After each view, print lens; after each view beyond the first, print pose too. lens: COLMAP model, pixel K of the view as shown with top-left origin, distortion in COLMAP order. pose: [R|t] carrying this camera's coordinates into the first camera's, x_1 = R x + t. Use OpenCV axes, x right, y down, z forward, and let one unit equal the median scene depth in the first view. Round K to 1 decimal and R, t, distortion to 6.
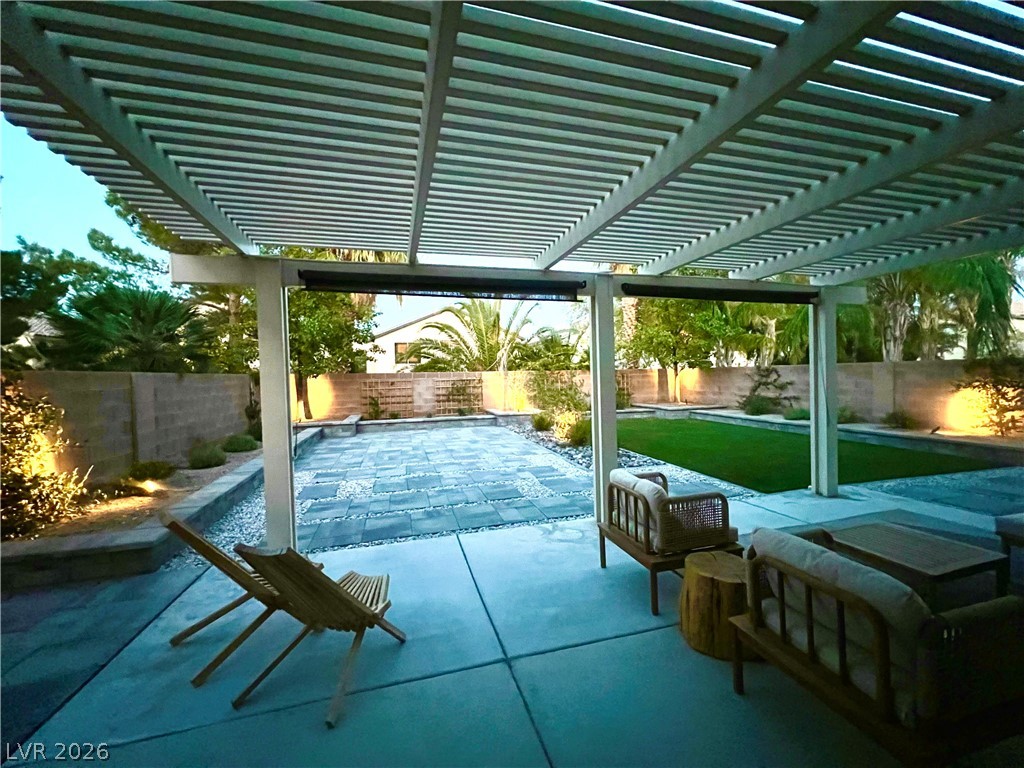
lens RADIAL K [[408.0, 0, 512.0], [0, 408.0, 384.0], [0, 0, 1]] dist [0.001232, 0.000256]
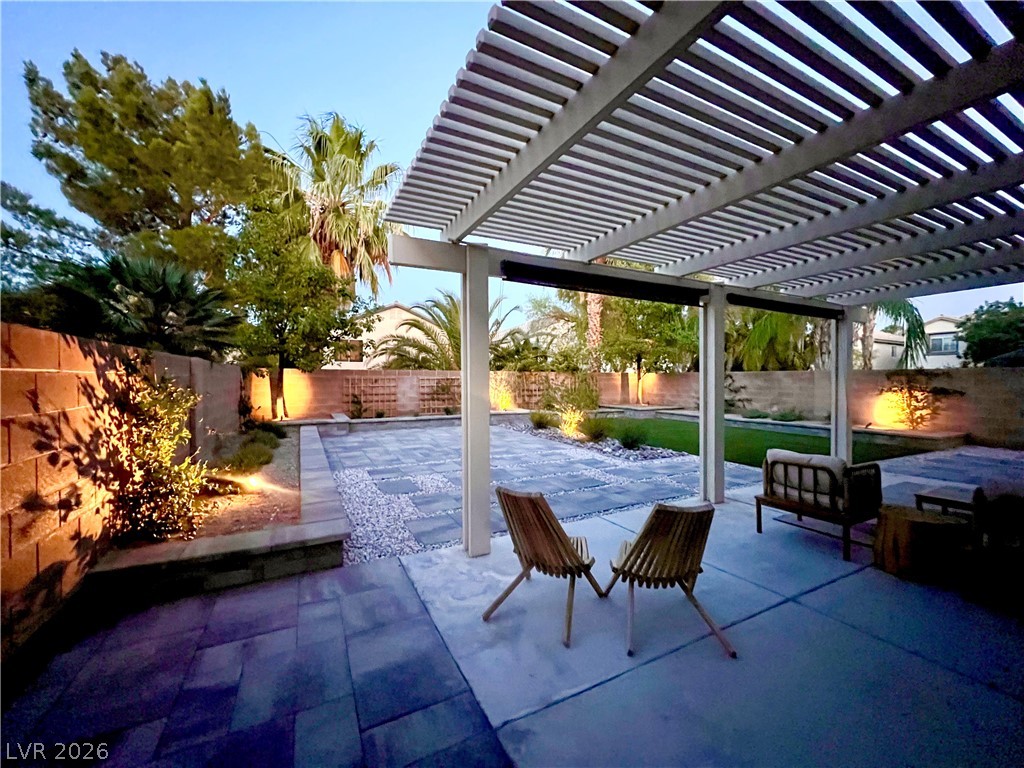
lens RADIAL K [[408.0, 0, 512.0], [0, 408.0, 384.0], [0, 0, 1]] dist [0.001232, 0.000256]
pose [[0.978717, 0.018813, 0.204348, -0.203940], [-0.017089, 0.999802, -0.010194, 0.012296], [-0.204500, 0.006485, 0.978845, -0.002684]]
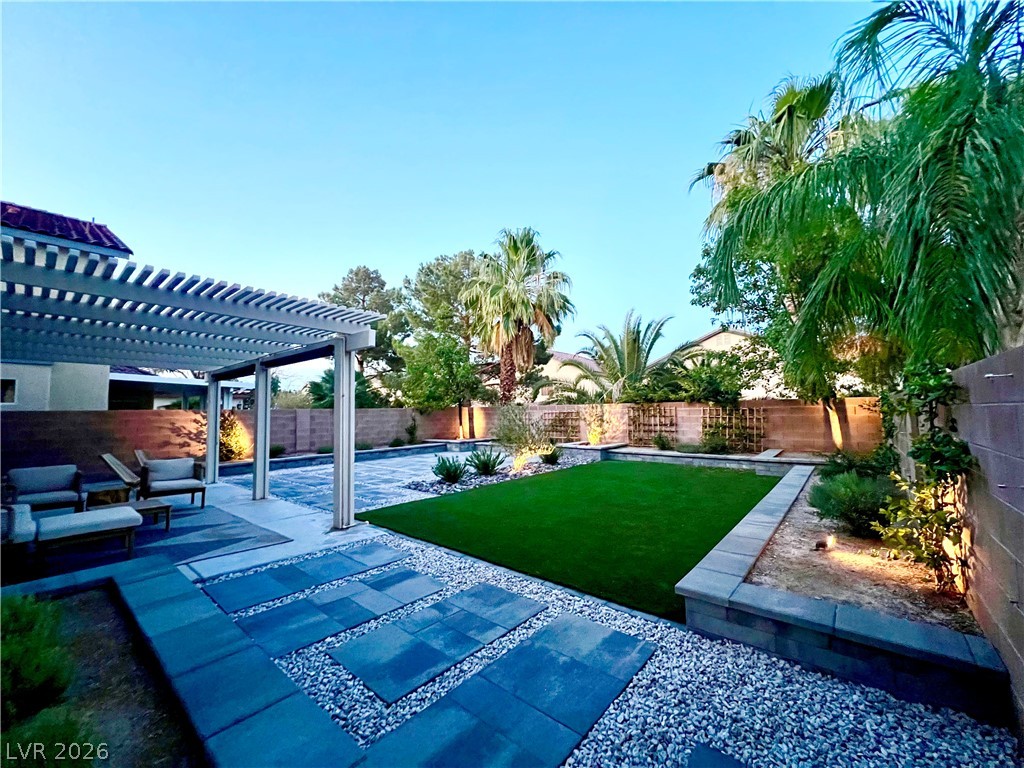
lens RADIAL K [[408.0, 0, 512.0], [0, 408.0, 384.0], [0, 0, 1]] dist [0.001232, 0.000256]
pose [[0.558501, -0.045412, -0.828260, 0.851518], [-0.012107, 0.997948, -0.062880, -0.018565], [0.829415, 0.045146, 0.556805, 0.332215]]
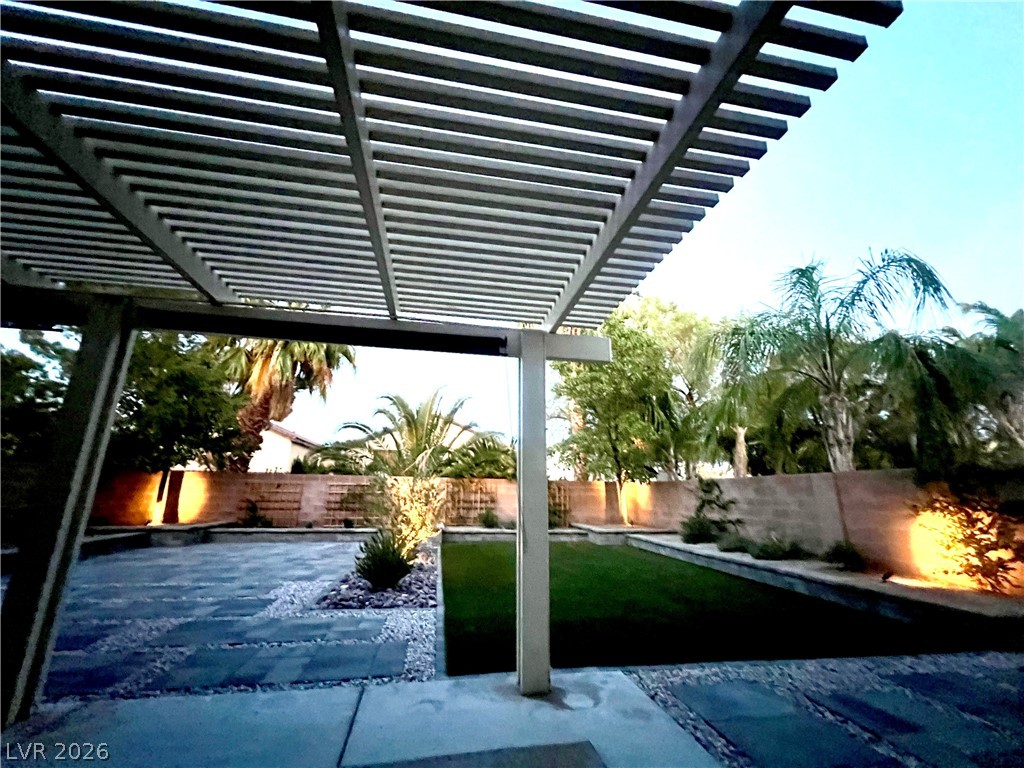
lens RADIAL K [[408.6, 0, 512.0], [0, 408.6, 384.0], [0, 0, 1]] dist [-0.000852, 0.000066]
pose [[0.994704, 0.009925, -0.102302, 0.347103], [-0.038065, 0.960128, -0.276959, 0.014784], [0.095474, 0.279386, 0.955420, 0.159513]]
